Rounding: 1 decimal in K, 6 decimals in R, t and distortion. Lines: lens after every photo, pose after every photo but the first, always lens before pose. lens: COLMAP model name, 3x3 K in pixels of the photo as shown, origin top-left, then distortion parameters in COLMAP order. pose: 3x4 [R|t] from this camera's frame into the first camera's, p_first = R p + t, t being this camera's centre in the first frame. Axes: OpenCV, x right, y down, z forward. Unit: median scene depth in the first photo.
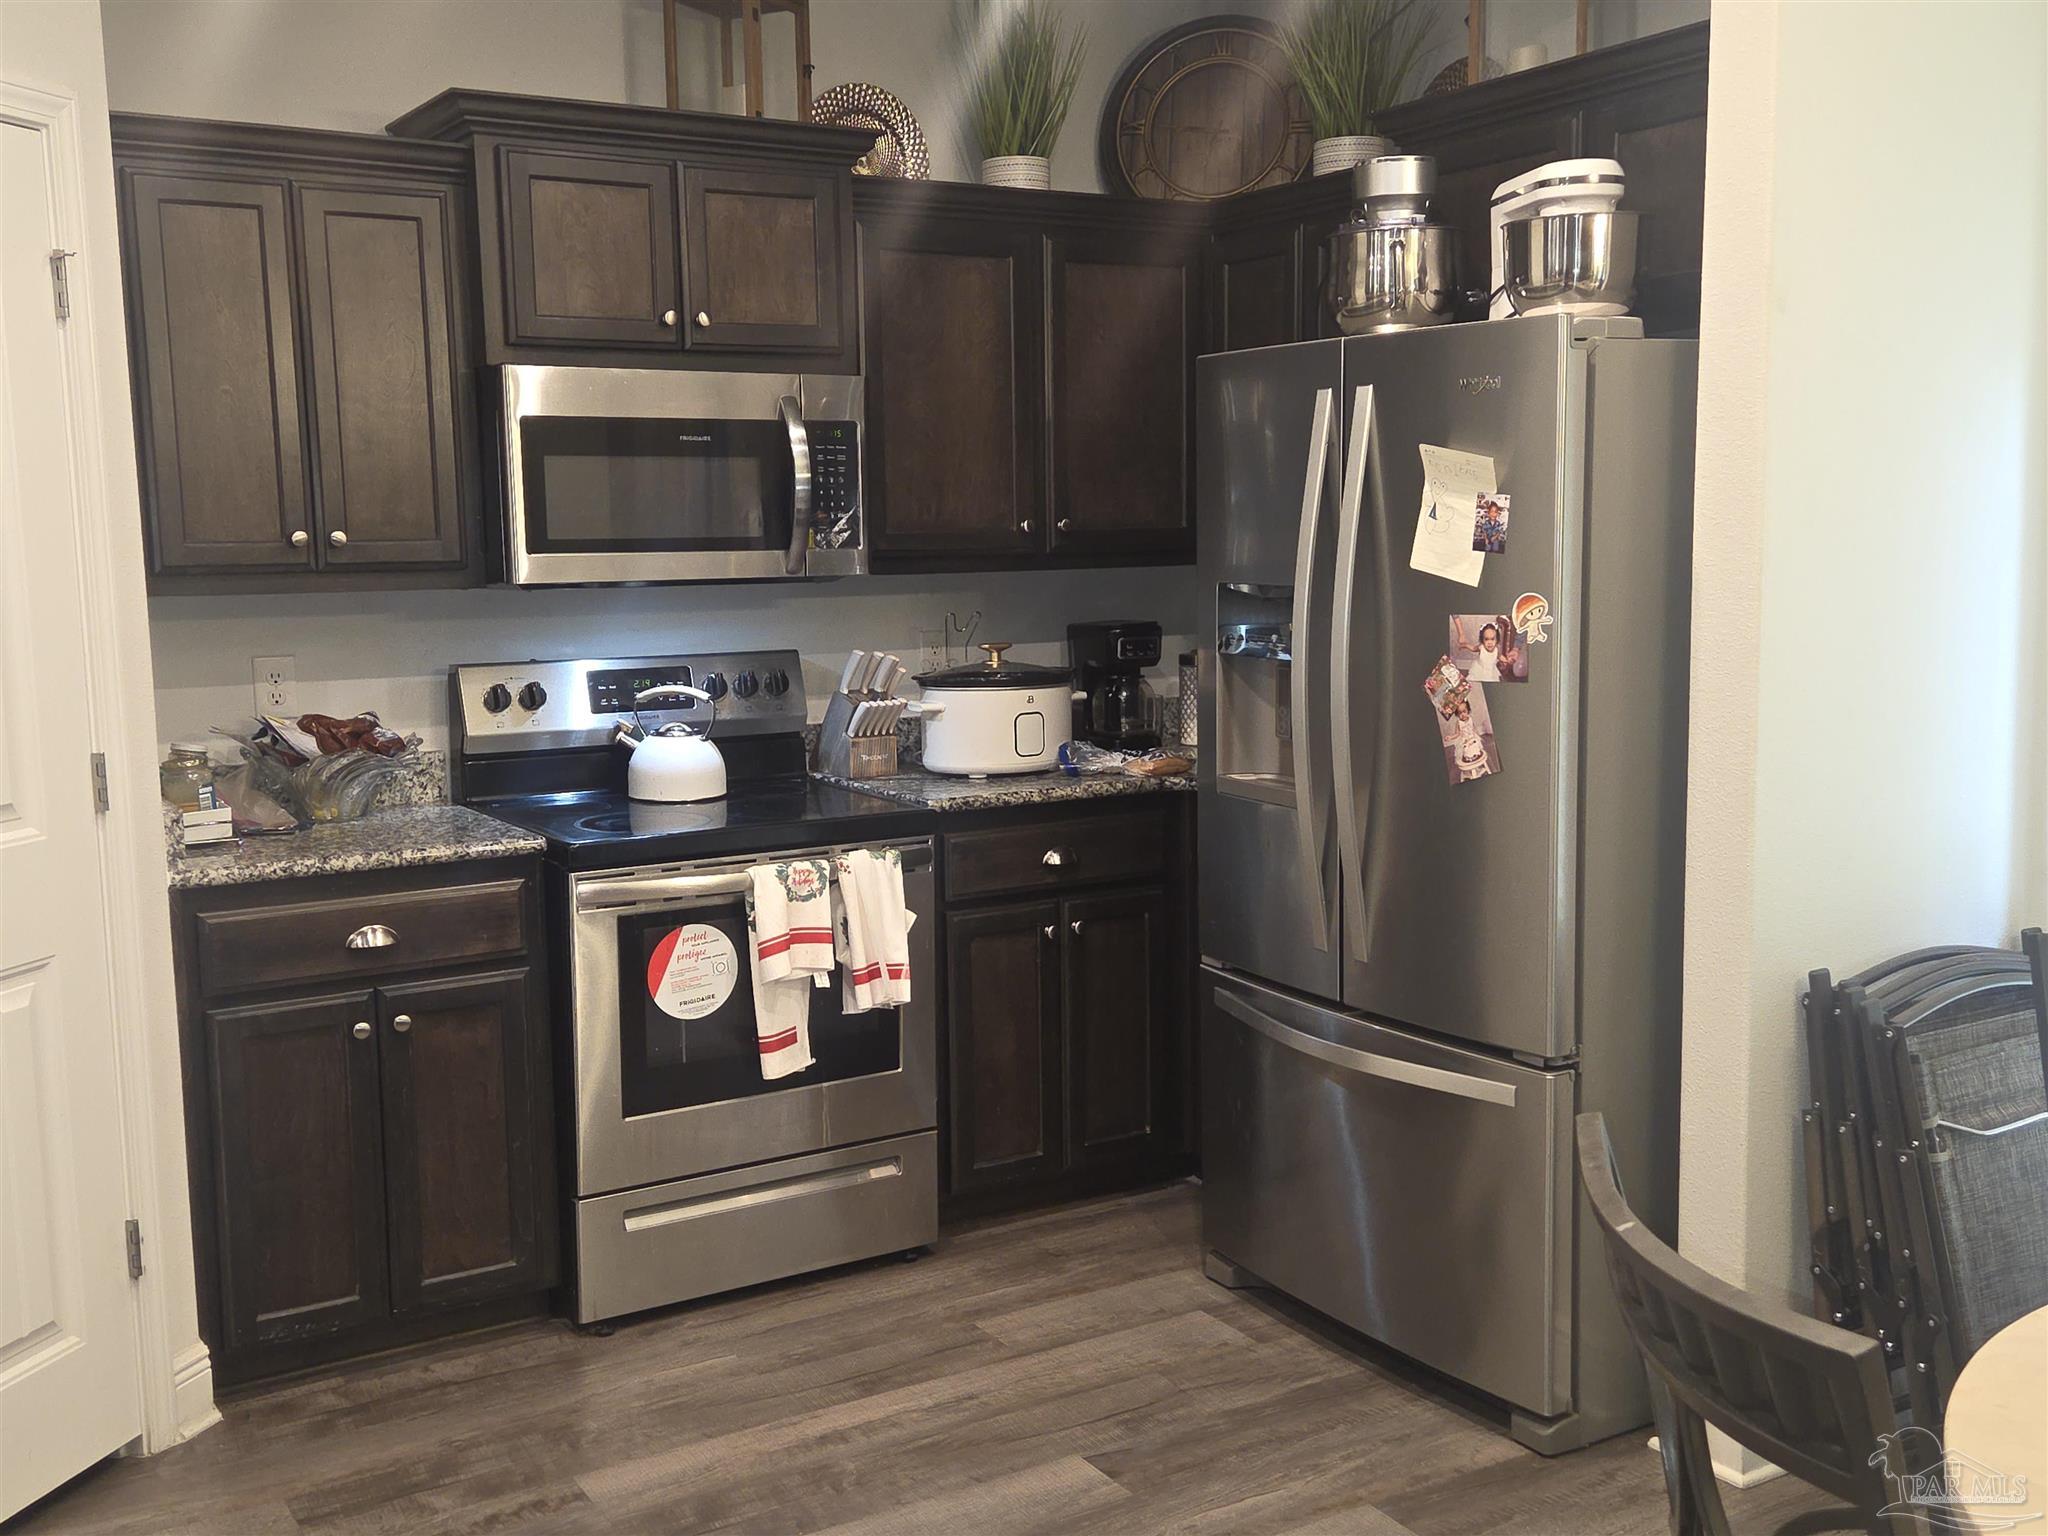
lens RADIAL K [[2022.0, 0, 1018.1], [0, 2022.0, 775.4], [0, 0, 1]] dist [0.044447, 0.000000]
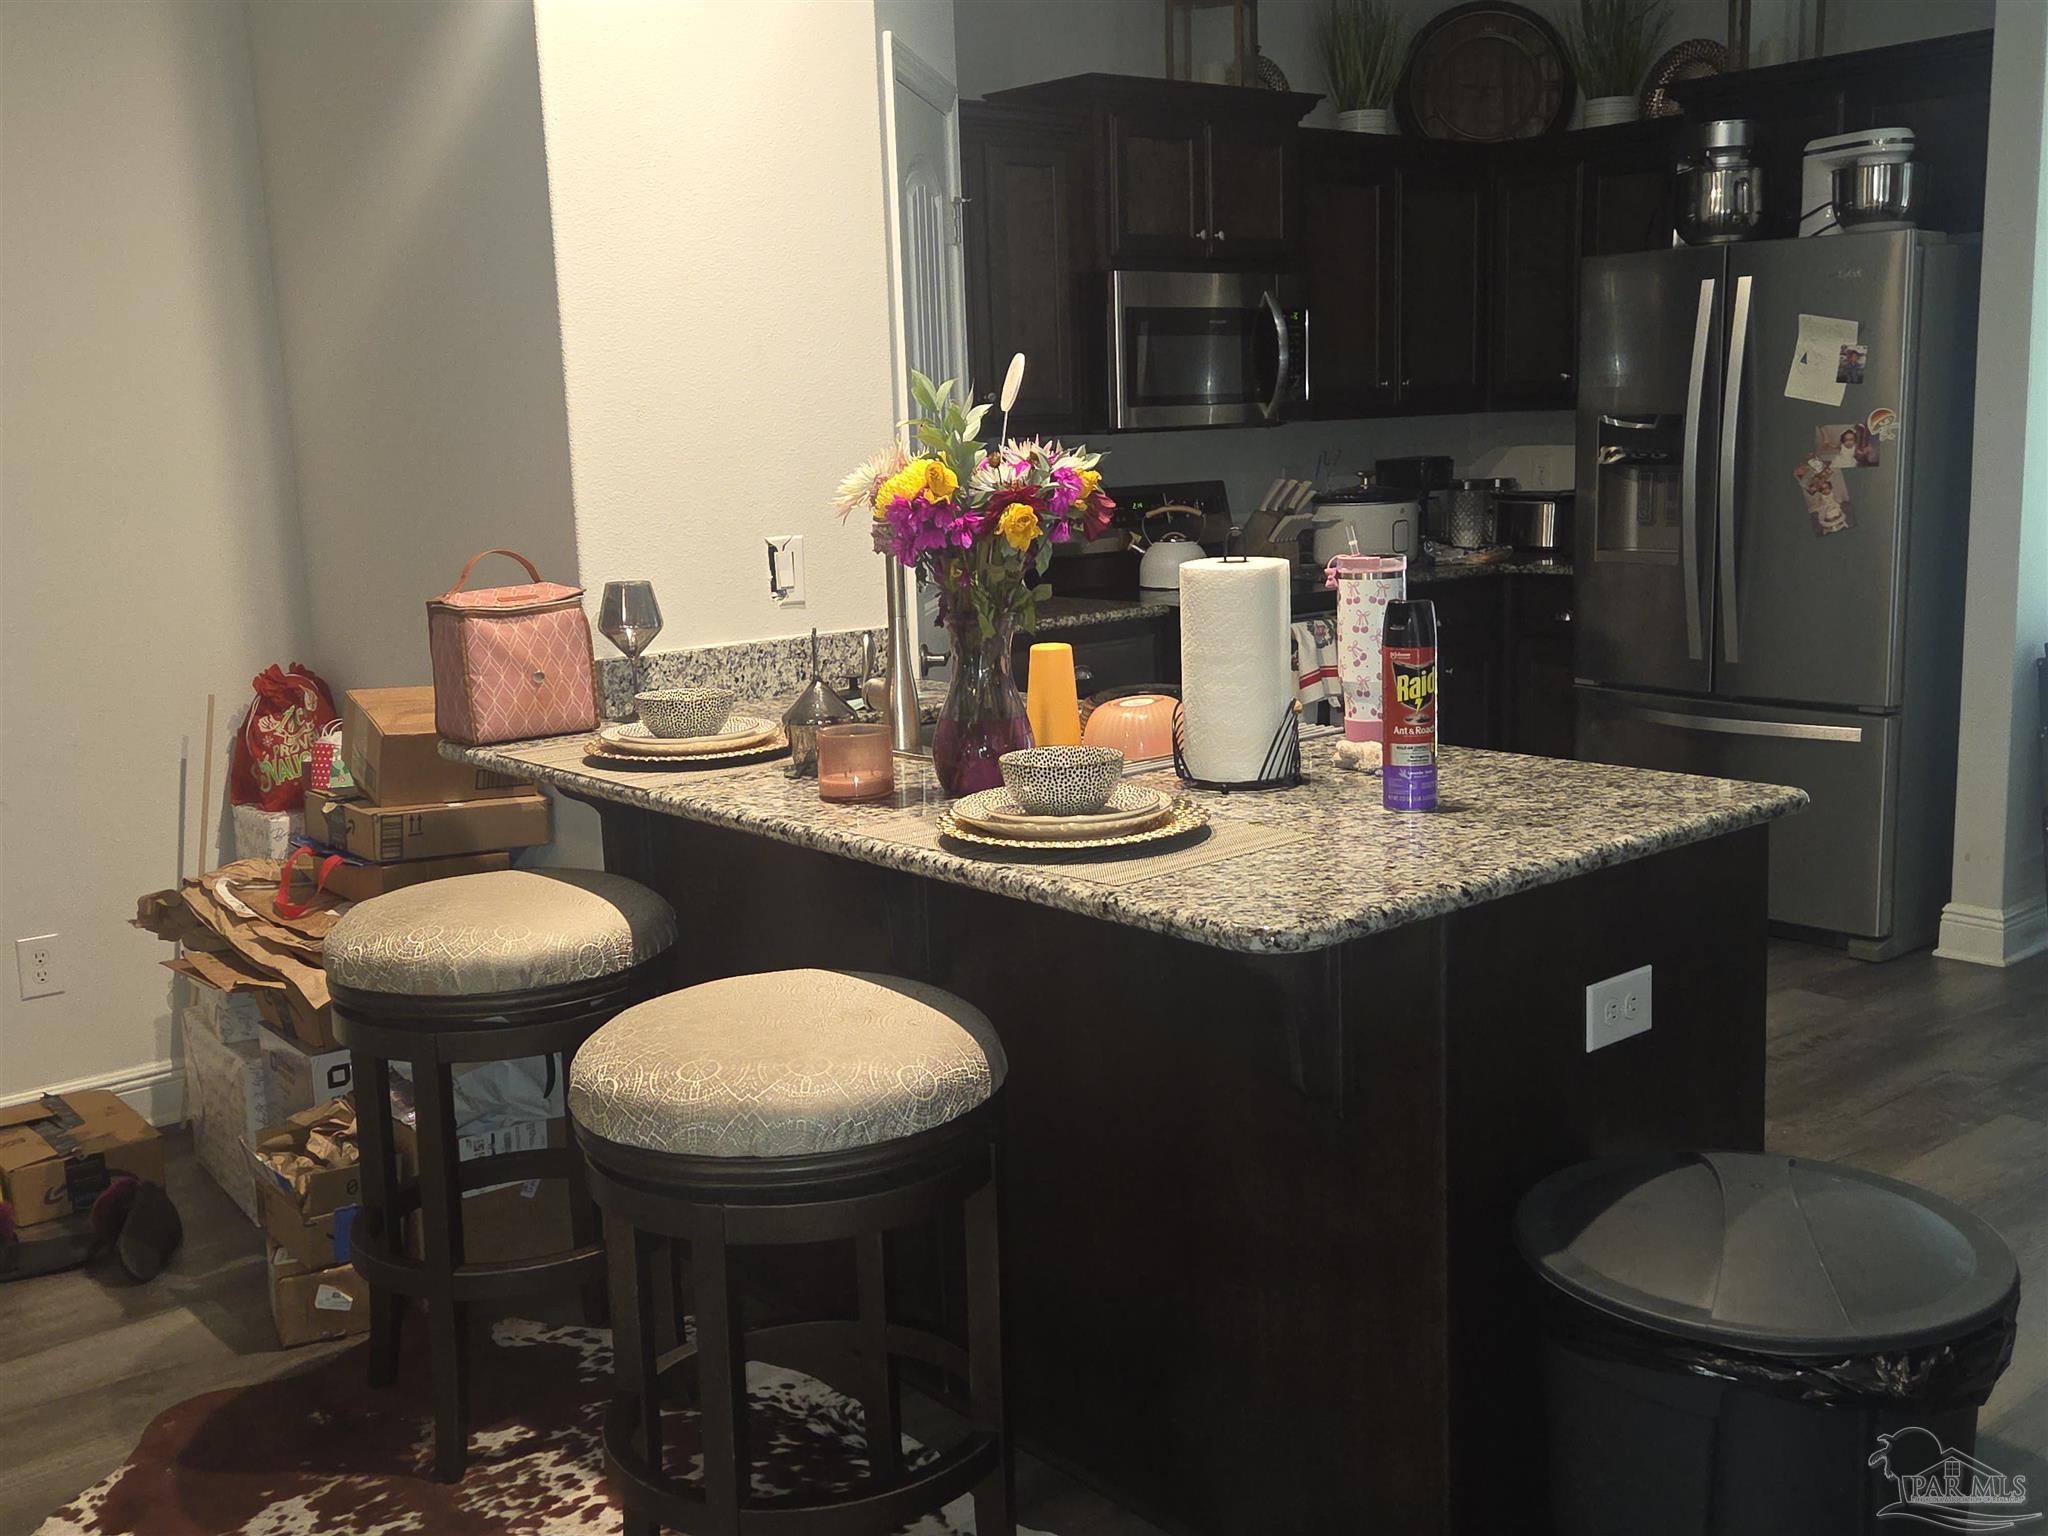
lens RADIAL K [[2022.0, 0, 1034.0], [0, 2022.0, 756.2], [0, 0, 1]] dist [0.044447, 0.000000]
pose [[0.987108, -0.045183, 0.153543, -0.622954], [0.039025, 0.998318, 0.042883, 0.081926], [-0.155223, -0.036338, 0.987211, -0.447130]]
